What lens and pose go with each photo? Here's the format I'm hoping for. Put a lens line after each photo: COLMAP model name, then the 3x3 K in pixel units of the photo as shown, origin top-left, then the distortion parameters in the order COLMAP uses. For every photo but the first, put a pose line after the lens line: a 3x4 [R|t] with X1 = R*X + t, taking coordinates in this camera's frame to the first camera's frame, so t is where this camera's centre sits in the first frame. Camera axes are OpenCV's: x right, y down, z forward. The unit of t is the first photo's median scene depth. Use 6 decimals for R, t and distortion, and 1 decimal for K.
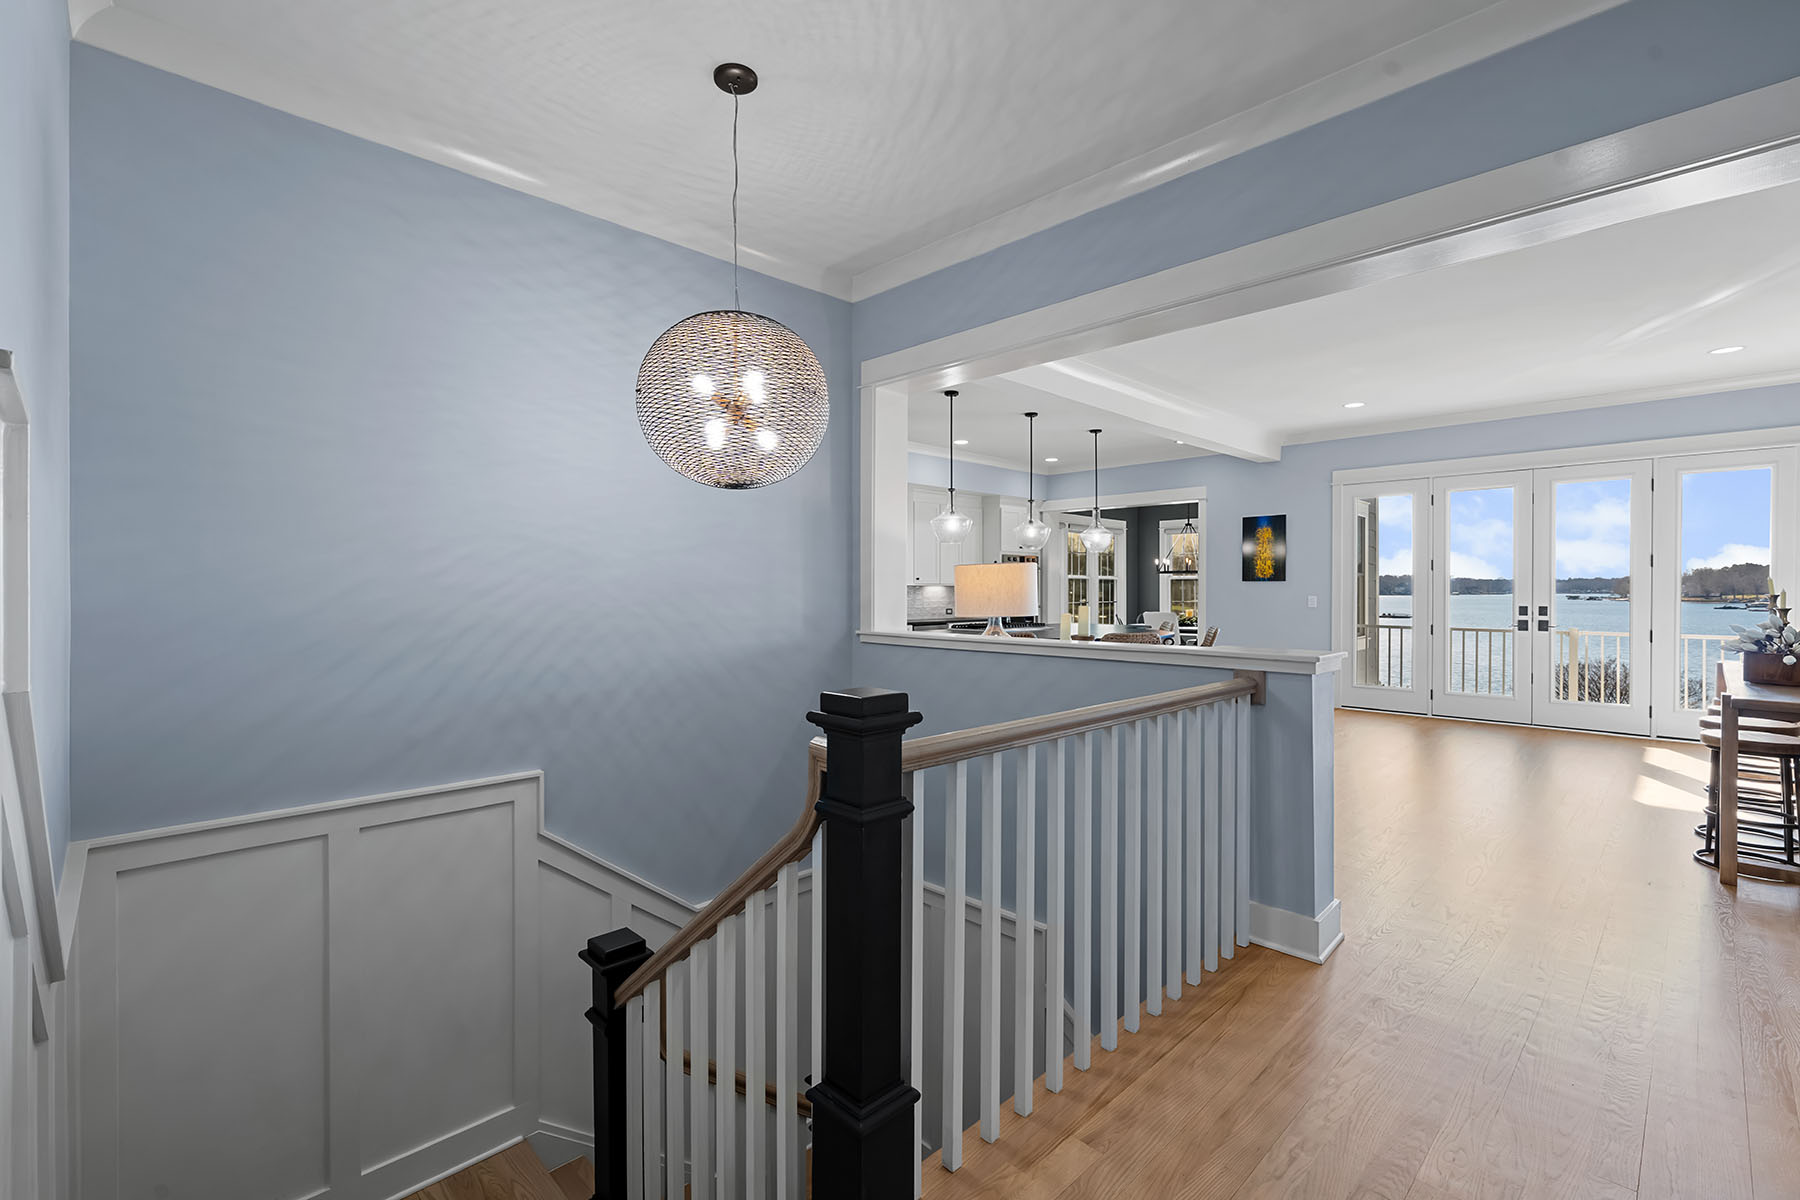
lens RADIAL K [[784.1, 0, 895.5], [0, 784.1, 592.3], [0, 0, 1]] dist [-0.001546, -0.000119]
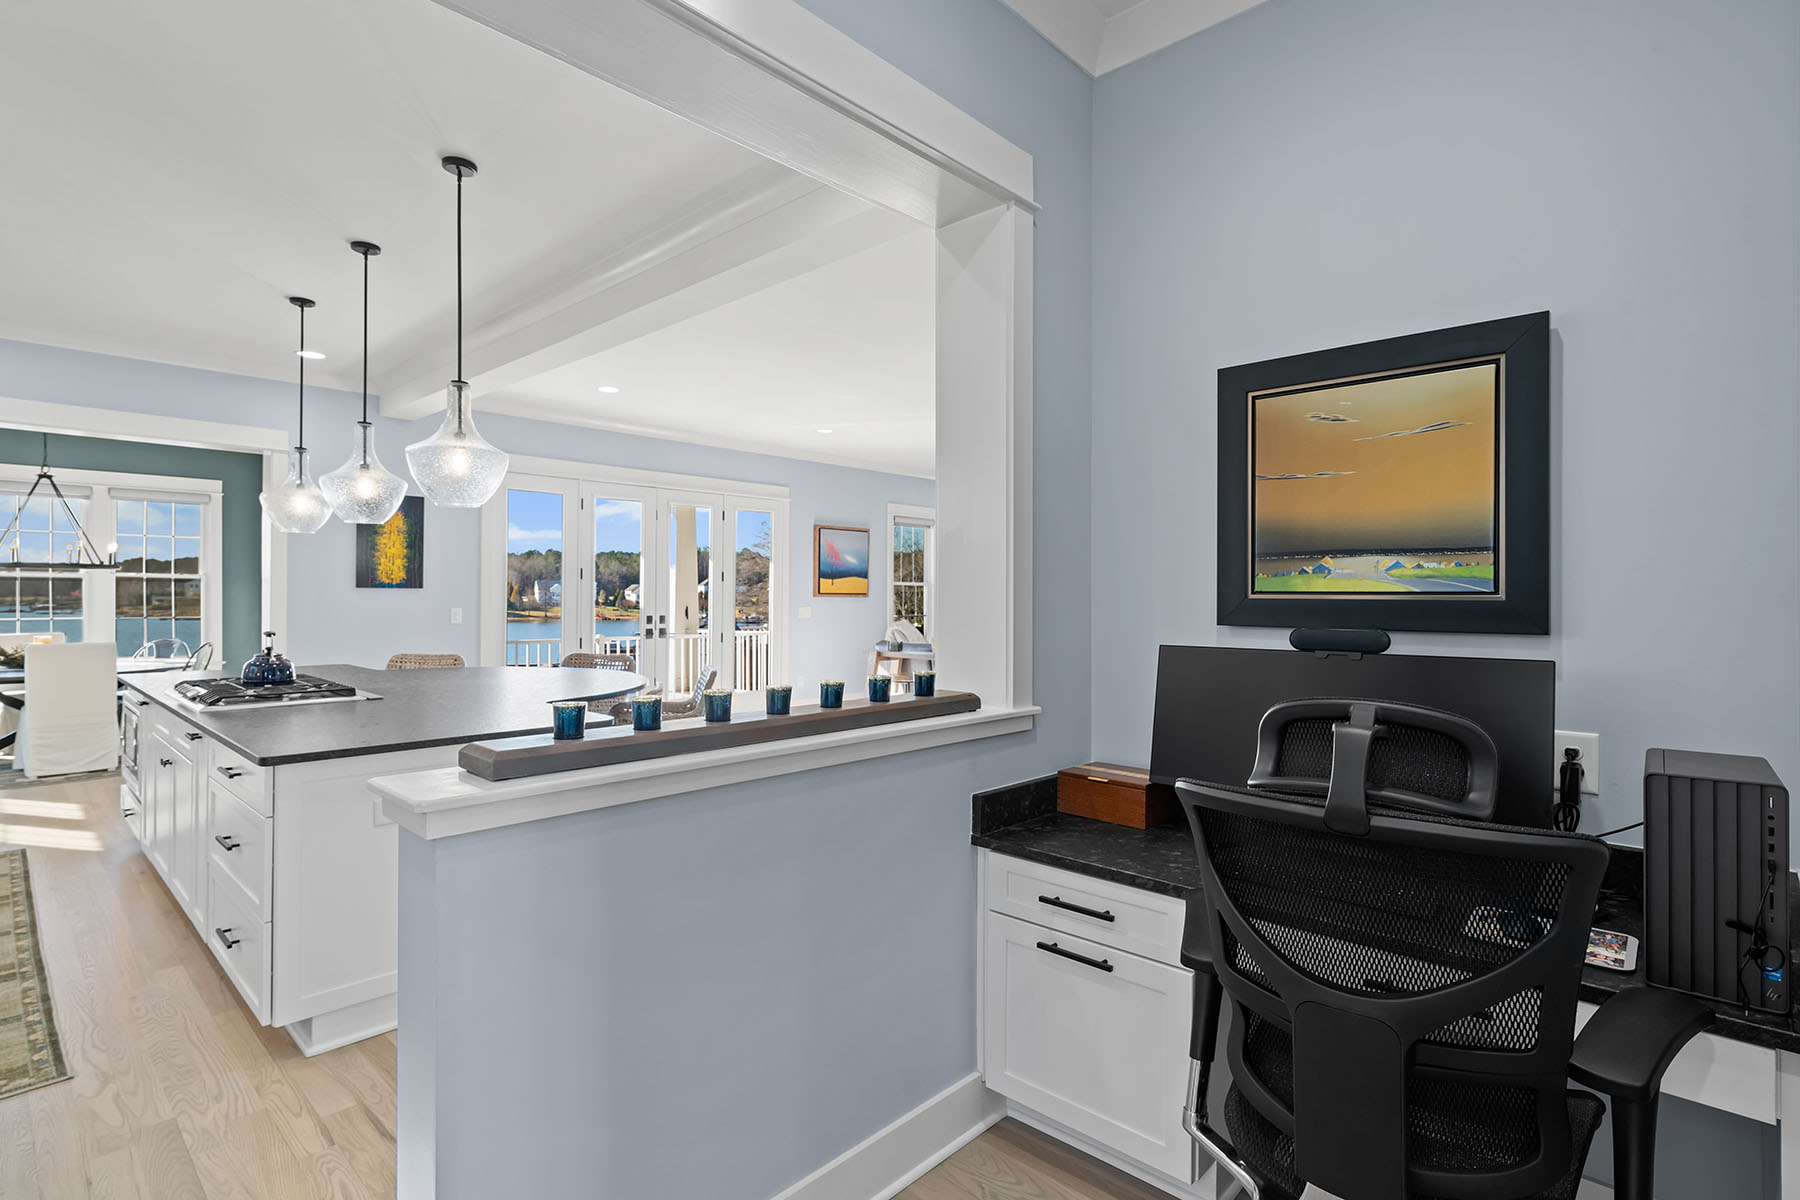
lens RADIAL K [[876.3, 0, 883.1], [0, 876.3, 595.4], [0, 0, 1]] dist [0.002007, 0.002214]
pose [[-0.034372, -0.000876, 0.999409, -0.323870], [-0.000549, 0.999999, 0.000857, -0.008602], [-0.999409, -0.000519, -0.034372, 0.593168]]
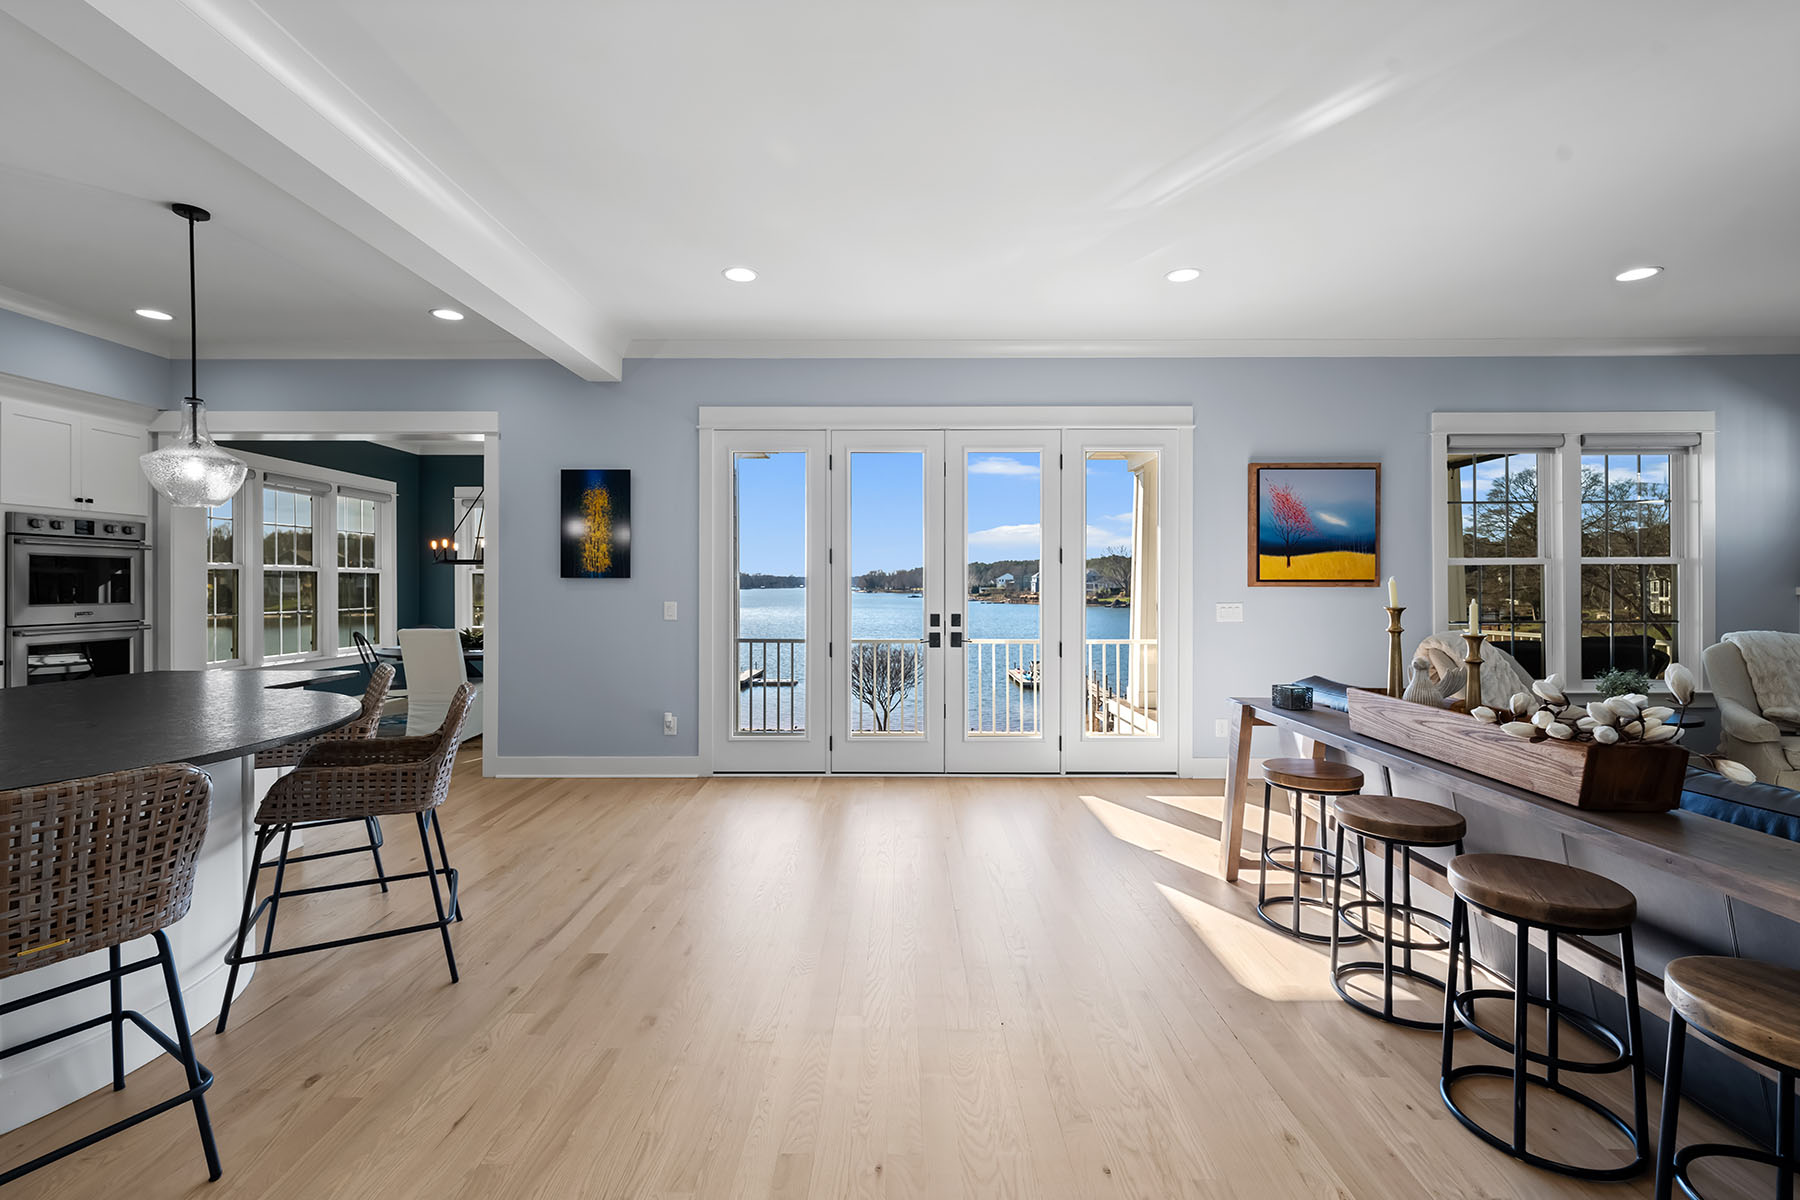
lens RADIAL K [[753.6, 0, 893.0], [0, 753.6, 583.7], [0, 0, 1]] dist [-0.003814, 0.000001]
pose [[0.701563, -0.000490, 0.712608, 0.219202], [0.003449, 0.999990, -0.002708, -0.007278], [-0.712600, 0.004357, 0.701558, 0.433703]]
